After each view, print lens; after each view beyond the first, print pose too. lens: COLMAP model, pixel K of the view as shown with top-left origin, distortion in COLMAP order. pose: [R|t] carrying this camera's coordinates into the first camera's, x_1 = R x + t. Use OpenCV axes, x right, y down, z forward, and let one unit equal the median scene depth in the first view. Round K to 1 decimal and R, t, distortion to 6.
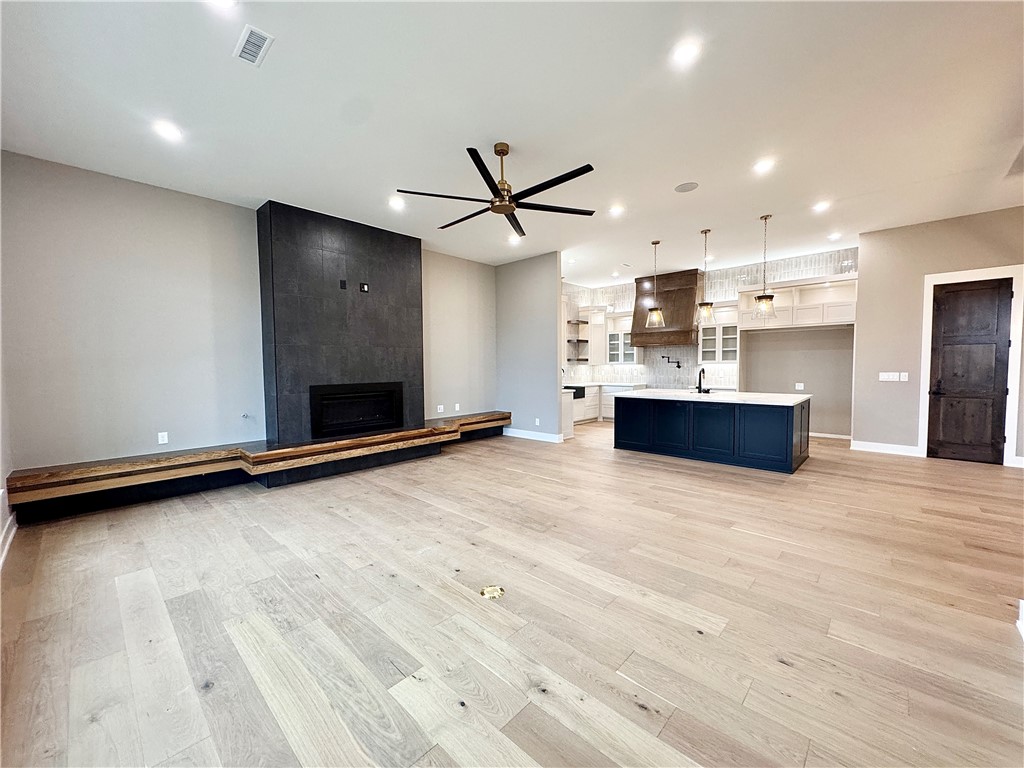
lens RADIAL K [[407.3, 0, 511.7], [0, 407.3, 385.0], [0, 0, 1]] dist [-0.004637, 0.000132]
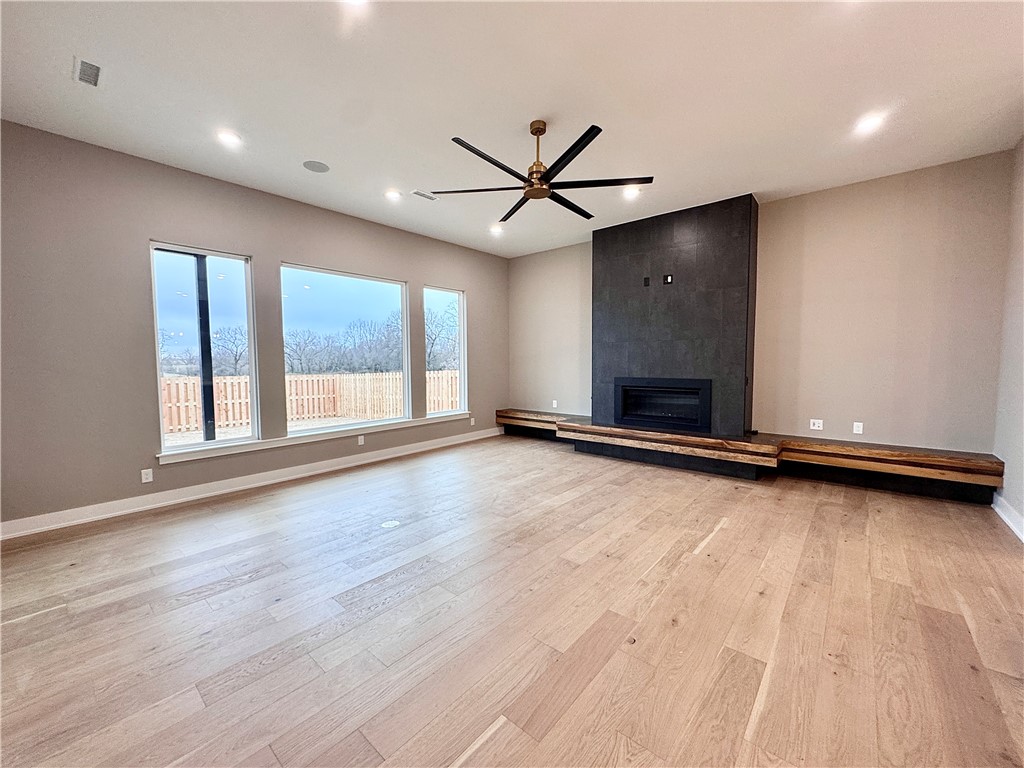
lens RADIAL K [[407.3, 0, 511.7], [0, 407.3, 385.0], [0, 0, 1]] dist [-0.004637, 0.000132]
pose [[0.046040, 0.070734, -0.996432, 0.611140], [-0.043920, 0.996669, 0.068721, -0.040306], [0.997974, 0.040600, 0.048993, 0.603562]]
